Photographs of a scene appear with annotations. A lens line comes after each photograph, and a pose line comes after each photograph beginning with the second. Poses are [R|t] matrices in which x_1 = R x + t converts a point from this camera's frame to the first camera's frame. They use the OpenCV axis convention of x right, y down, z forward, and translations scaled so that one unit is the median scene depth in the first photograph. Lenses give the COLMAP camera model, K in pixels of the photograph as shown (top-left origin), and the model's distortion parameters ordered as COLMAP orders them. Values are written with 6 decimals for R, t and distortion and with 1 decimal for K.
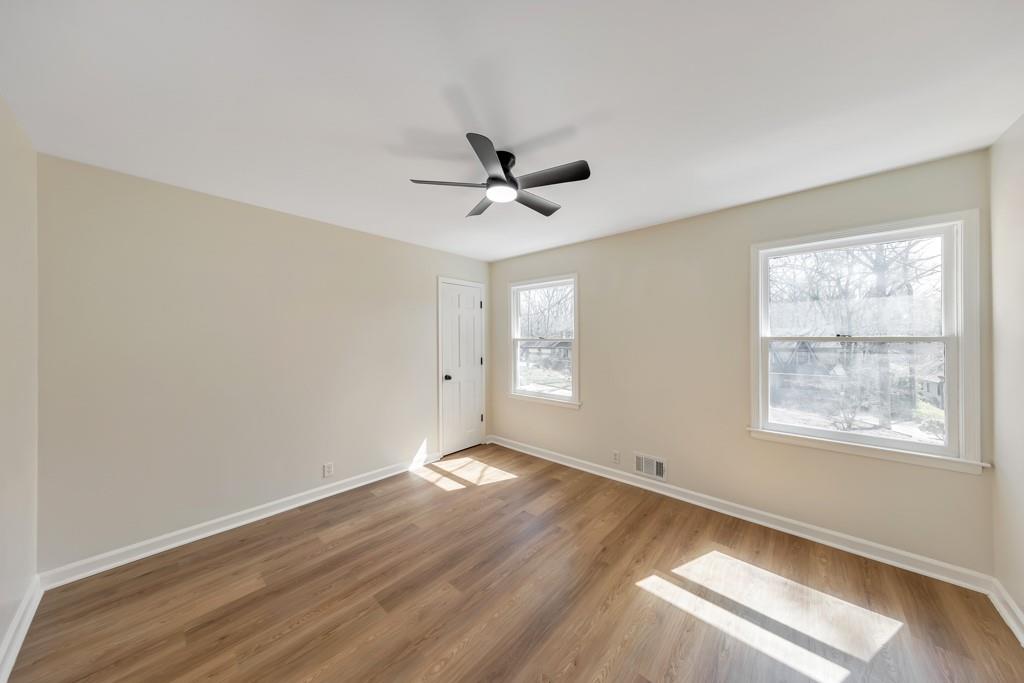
lens RADIAL K [[325.0, 0, 515.5], [0, 325.0, 333.8], [0, 0, 1]] dist [0.005820, -0.000284]
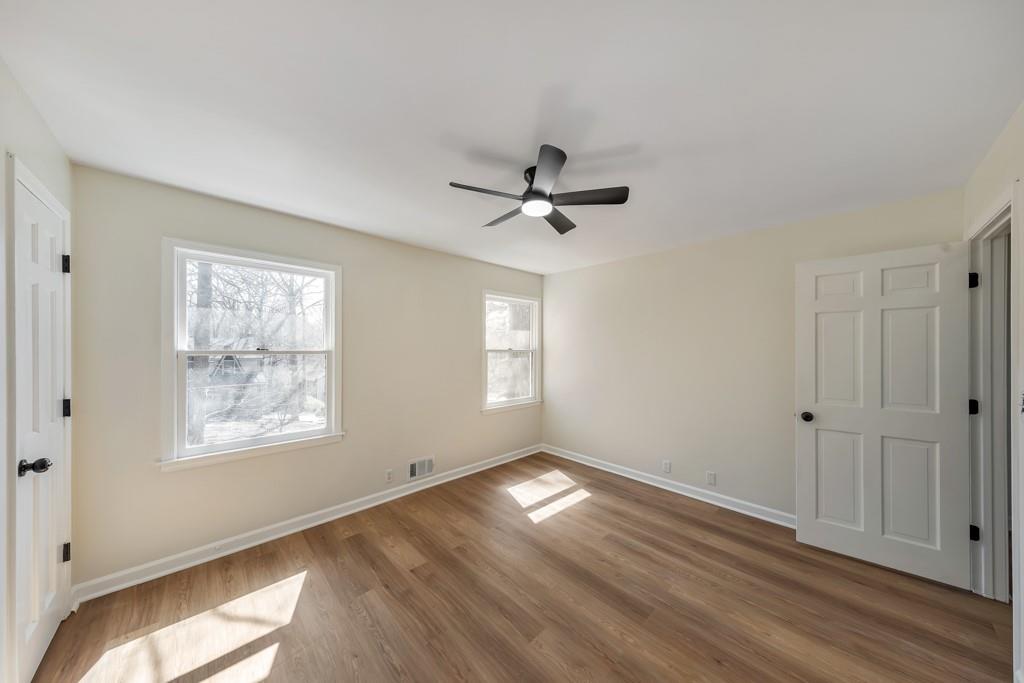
lens RADIAL K [[325.0, 0, 515.0], [0, 325.0, 346.2], [0, 0, 1]] dist [0.005820, -0.000284]
pose [[0.076030, 0.012261, 0.997030, -0.731103], [-0.013335, 0.999847, -0.011279, 0.009740], [-0.997016, -0.012438, 0.076182, 0.685101]]
